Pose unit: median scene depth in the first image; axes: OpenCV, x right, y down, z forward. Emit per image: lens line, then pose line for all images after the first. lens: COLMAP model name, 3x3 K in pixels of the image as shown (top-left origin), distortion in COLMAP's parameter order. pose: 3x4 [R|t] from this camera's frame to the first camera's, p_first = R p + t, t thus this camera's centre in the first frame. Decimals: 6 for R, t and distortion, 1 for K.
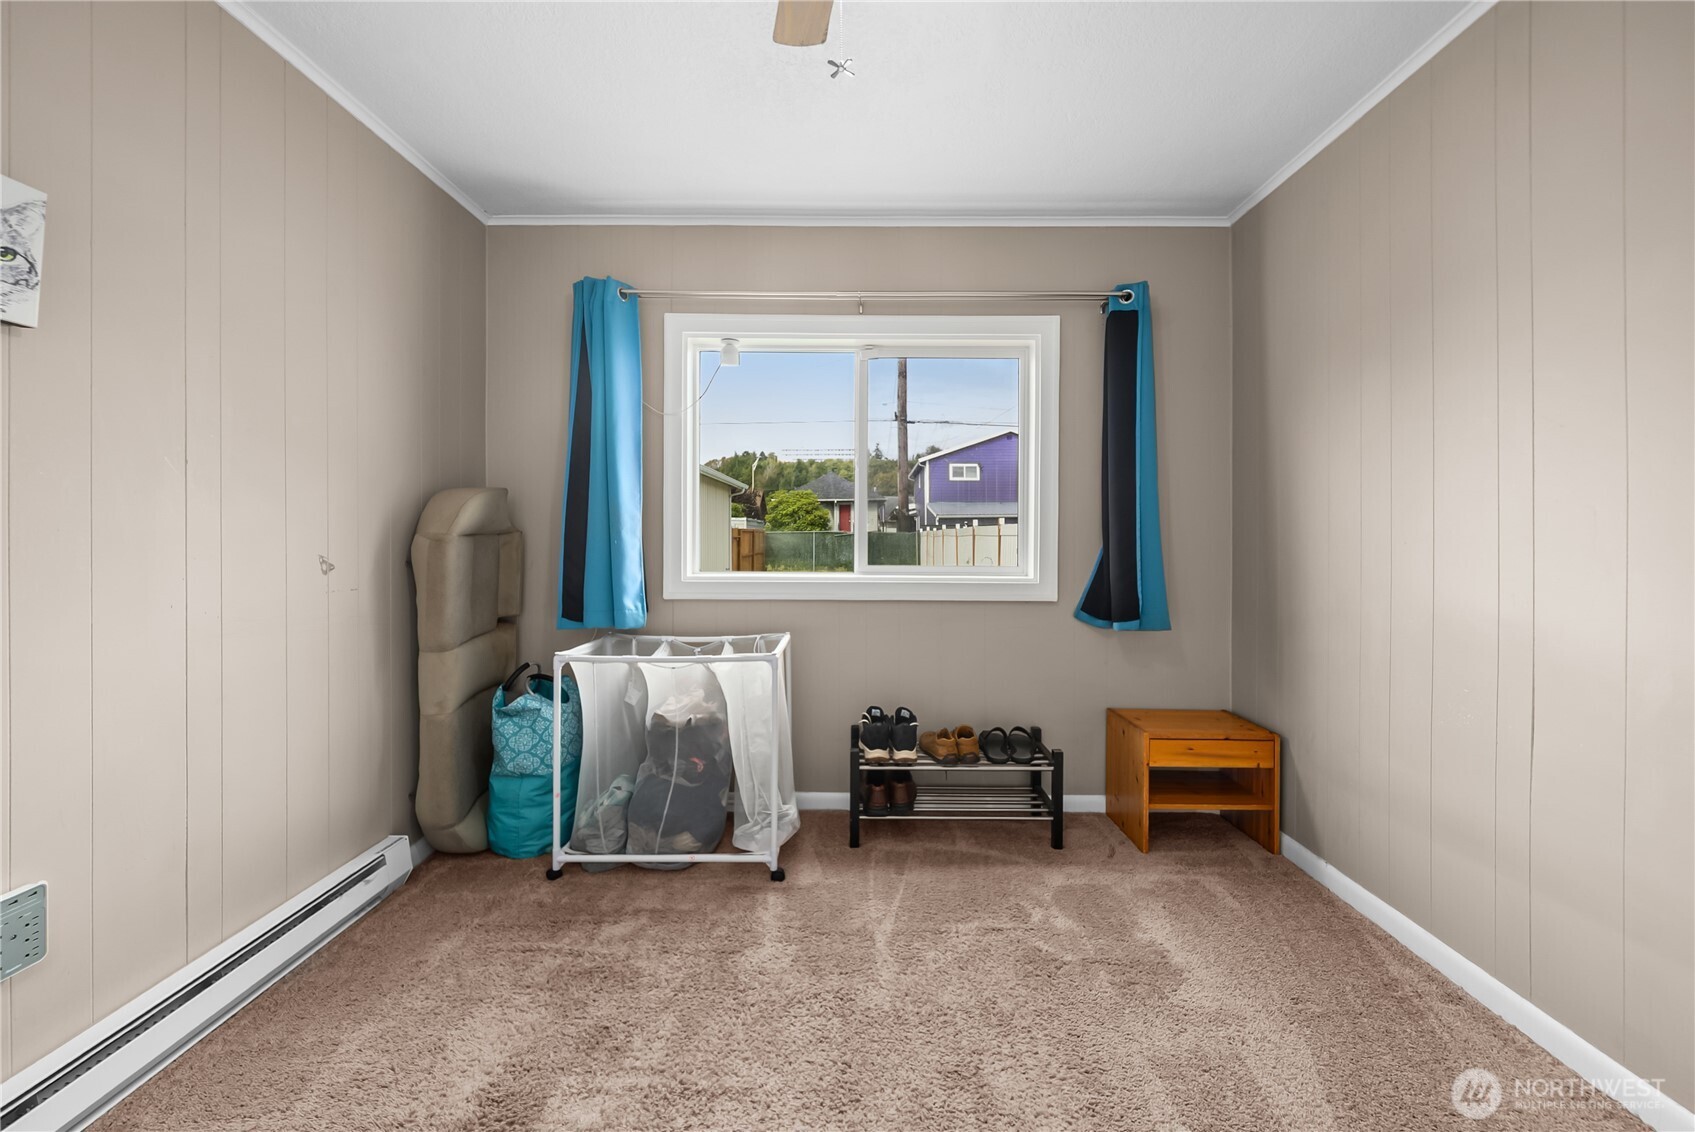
lens RADIAL K [[656.6, 0, 851.8], [0, 656.6, 530.1], [0, 0, 1]] dist [-0.002558, -0.000161]
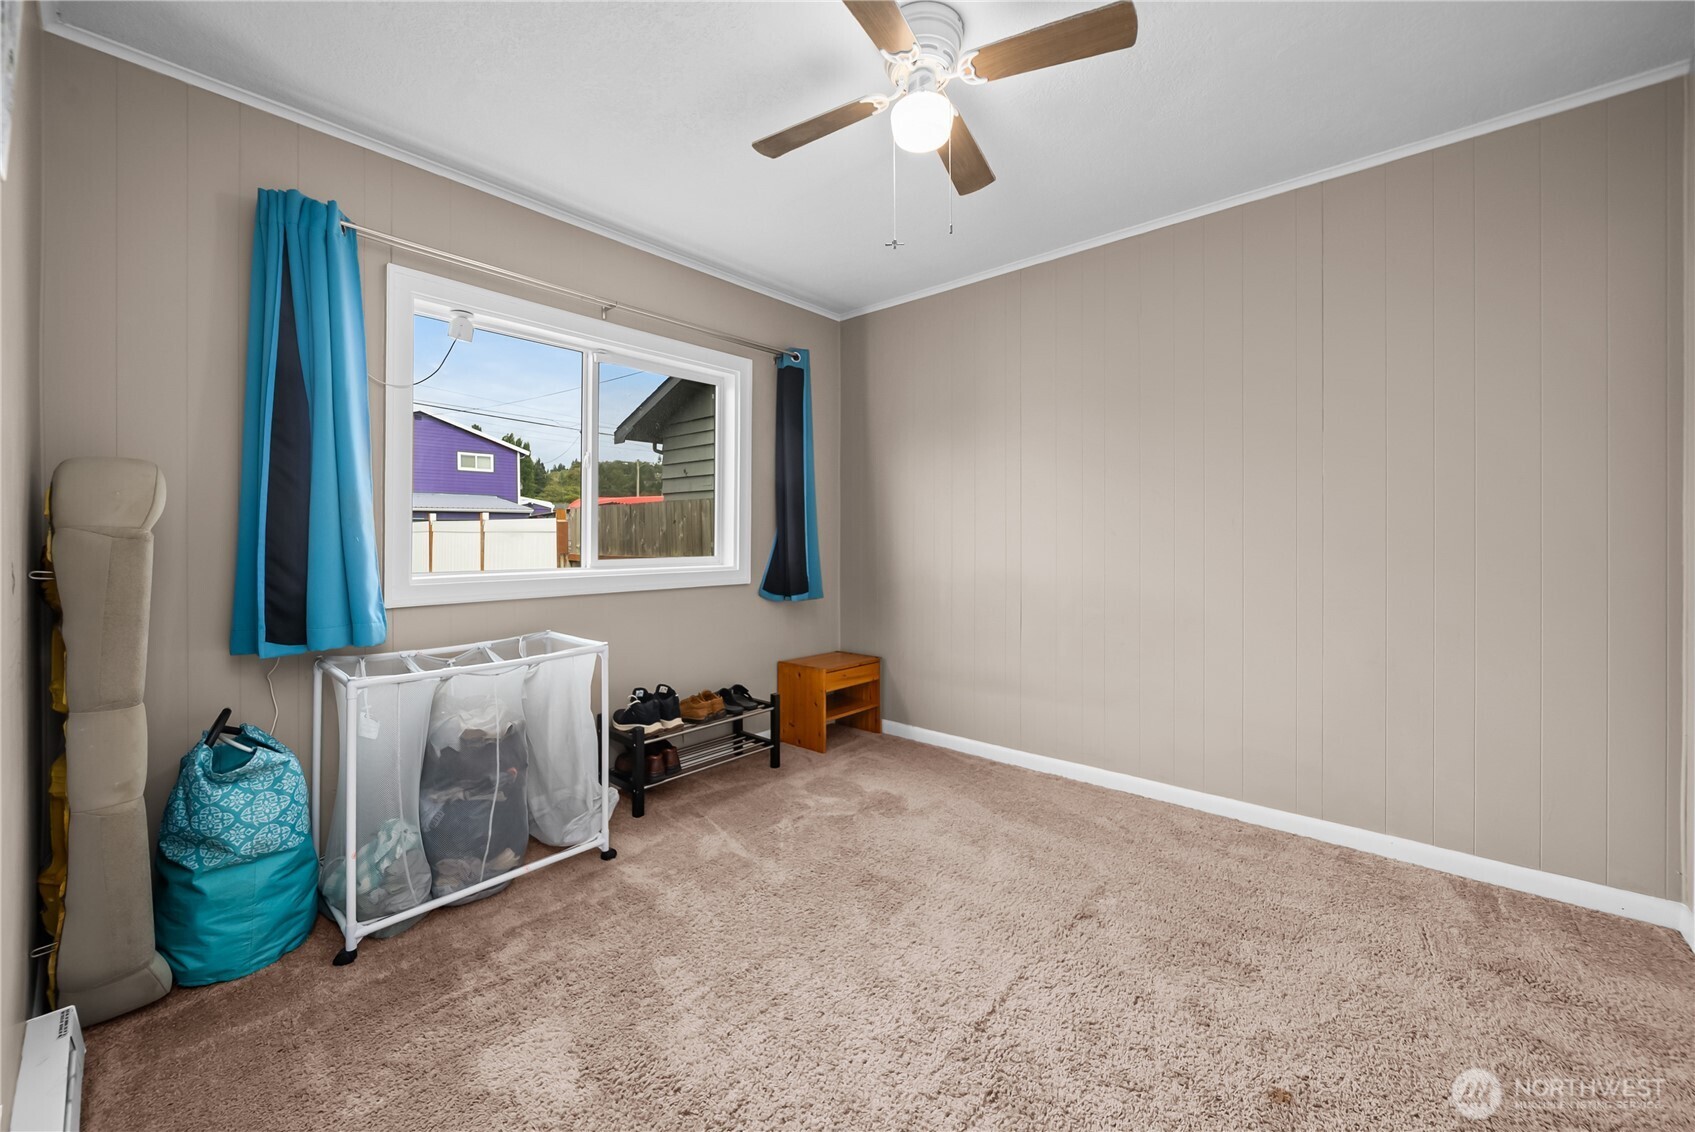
lens RADIAL K [[687.1, 0, 850.4], [0, 687.1, 524.5], [0, 0, 1]] dist [-0.001311, -0.000338]
pose [[0.636932, 0.009293, 0.770864, -0.673840], [-0.006973, 0.999956, -0.006294, 0.001151], [-0.770889, -0.001366, 0.636968, 0.000015]]
